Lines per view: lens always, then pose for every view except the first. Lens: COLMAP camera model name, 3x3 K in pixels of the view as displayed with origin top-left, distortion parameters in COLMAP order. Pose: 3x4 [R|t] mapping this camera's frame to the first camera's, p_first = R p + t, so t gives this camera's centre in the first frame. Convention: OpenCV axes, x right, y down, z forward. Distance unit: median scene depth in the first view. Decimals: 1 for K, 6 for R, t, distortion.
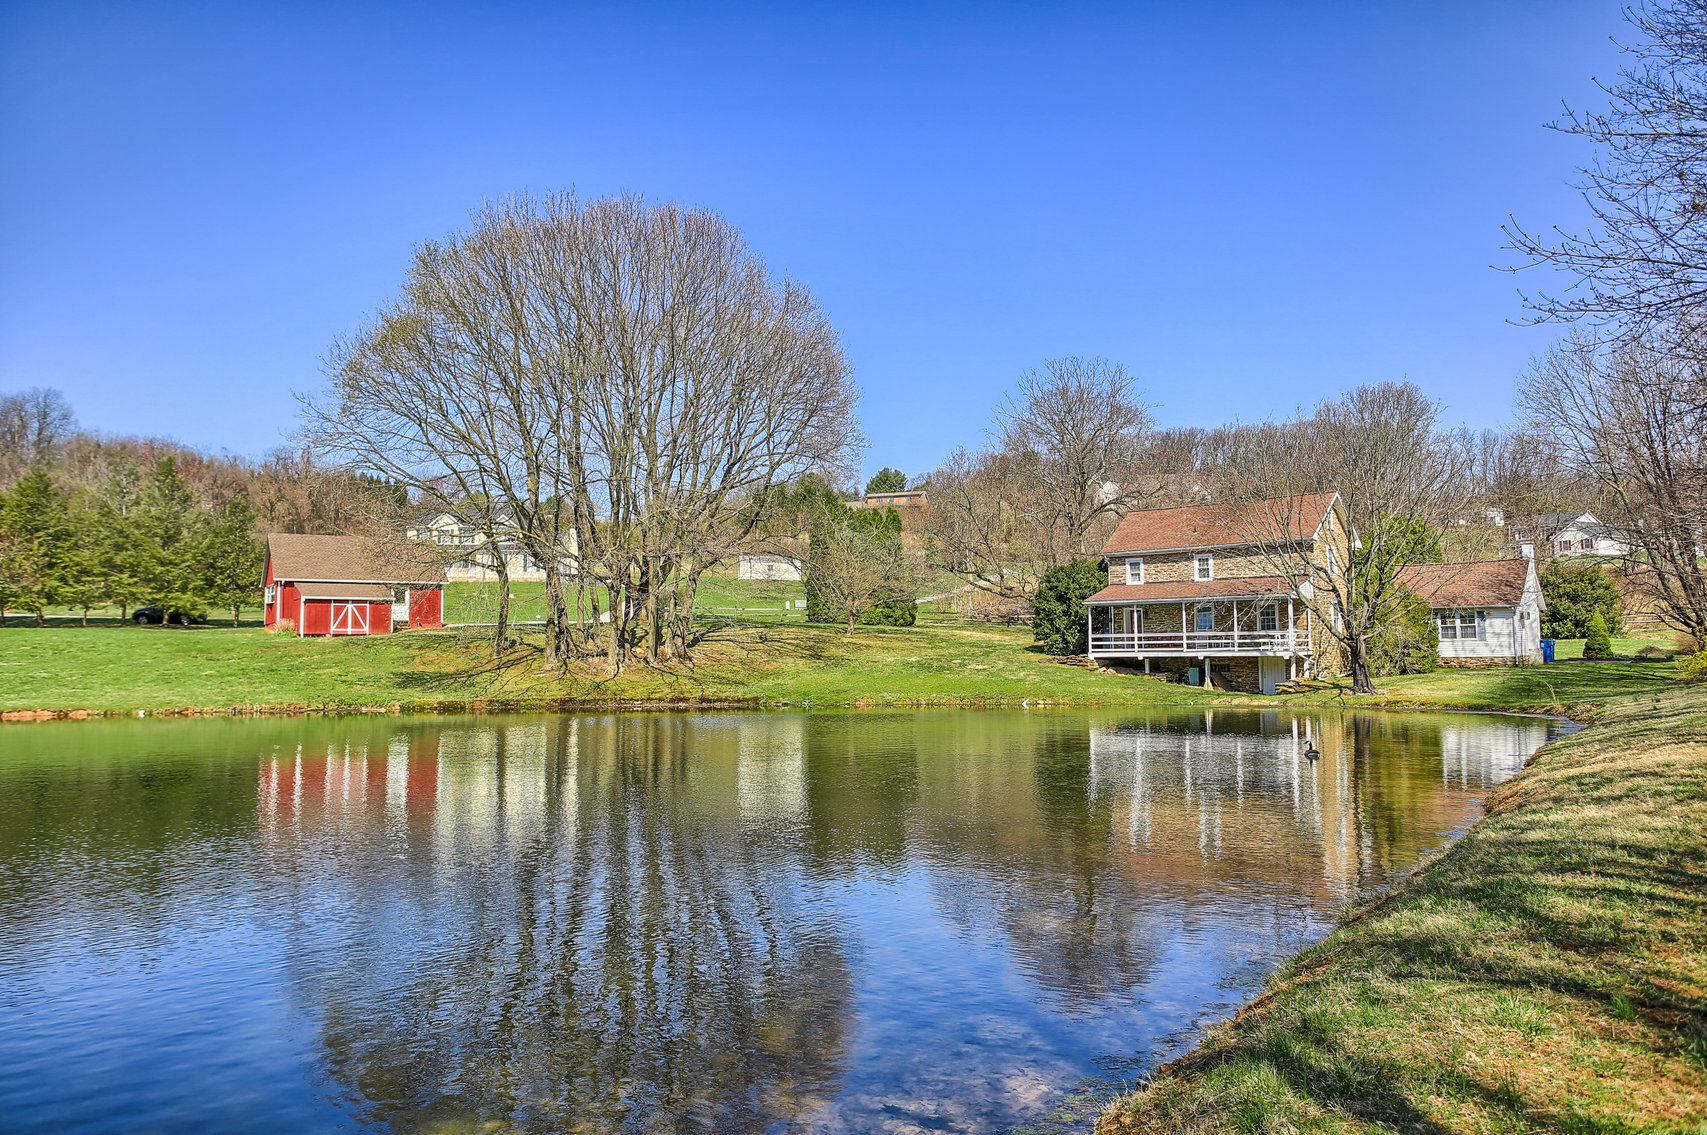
lens RADIAL K [[1271.2, 0, 853.1], [0, 1271.2, 585.8], [0, 0, 1]] dist [-0.067611, 0.115663]
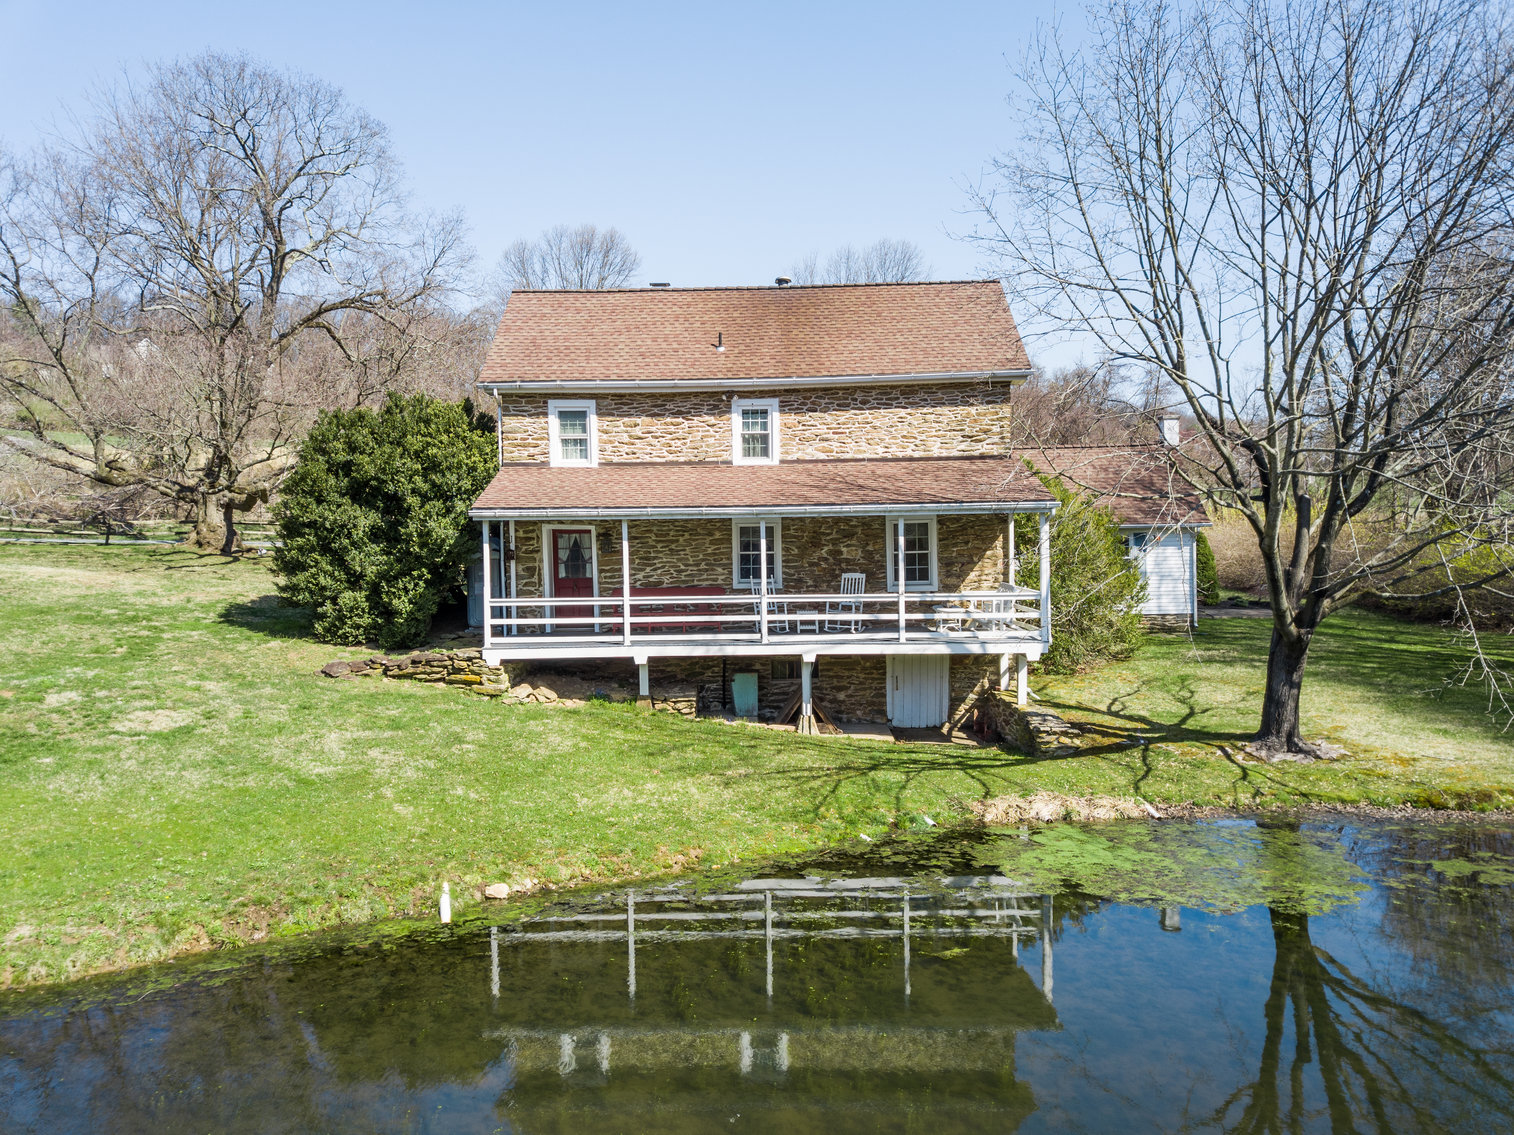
lens RADIAL K [[1137.3, 0, 759.4], [0, 1137.3, 609.4], [0, 0, 1]] dist [0.099050, -0.212806]
pose [[0.760219, -0.045057, 0.648103, 0.030772], [-0.031127, 0.993920, 0.105611, 0.004018], [-0.648921, -0.100460, 0.754194, 0.702101]]
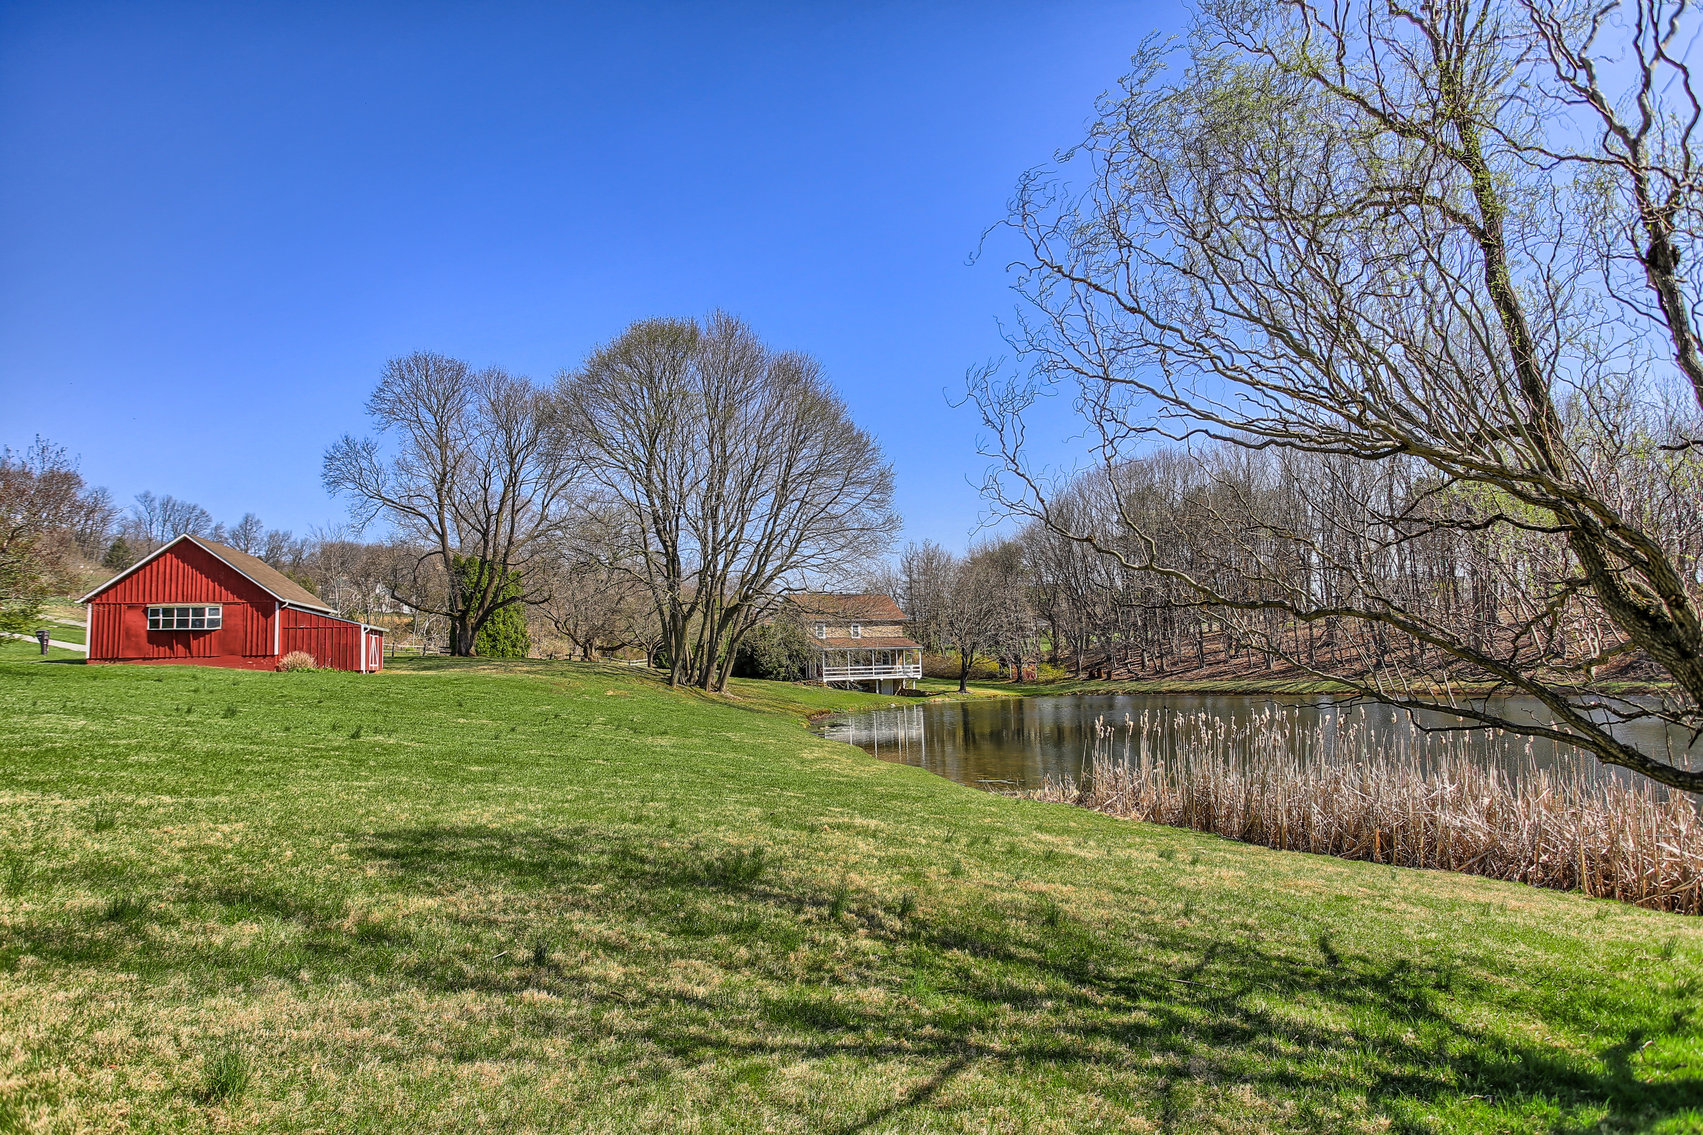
lens RADIAL K [[1012.0, 0, 840.4], [0, 1012.0, 576.7], [0, 0, 1]] dist [-0.002327, 0.000872]
pose [[0.297061, 0.081472, 0.951376, -1.129588], [-0.034039, 0.996624, -0.074718, 0.017771], [-0.954252, -0.010188, 0.298831, 0.575424]]
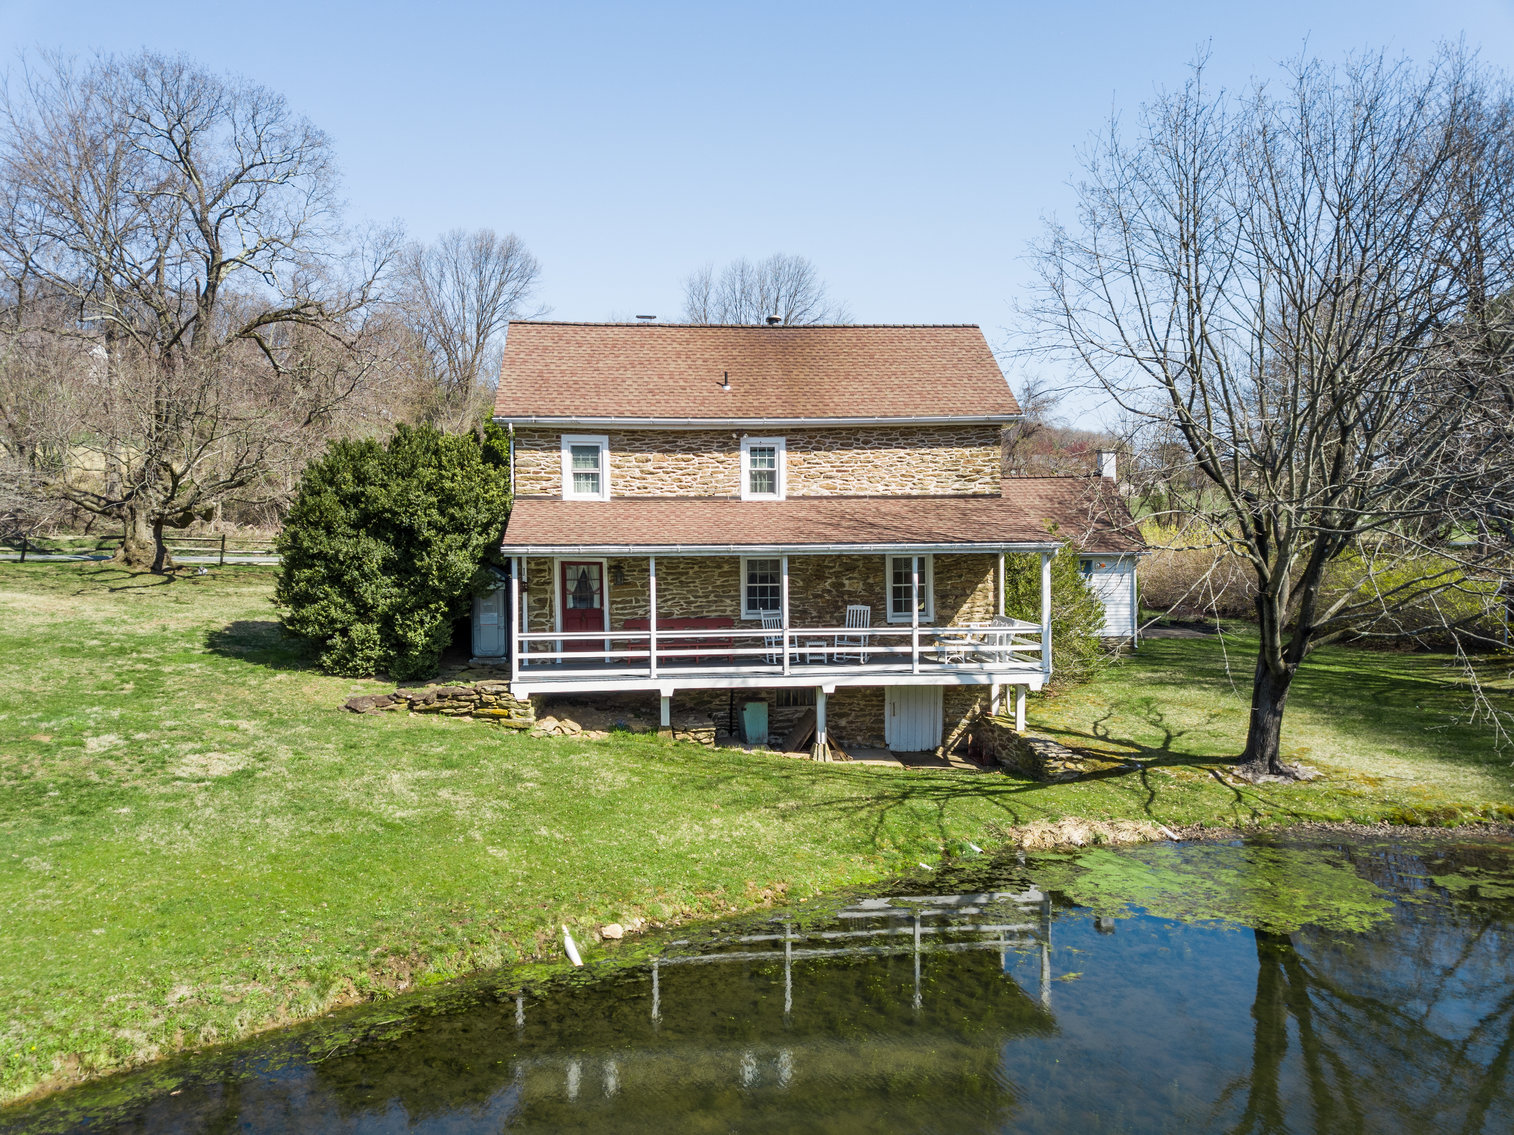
lens RADIAL K [[1137.3, 0, 759.4], [0, 1137.3, 609.4], [0, 0, 1]] dist [0.099050, -0.212806]
pose [[0.678347, -0.044093, 0.733418, -0.012259], [-0.043632, 0.994019, 0.100116, -0.005498], [-0.733445, -0.099914, 0.672365, 0.726335]]
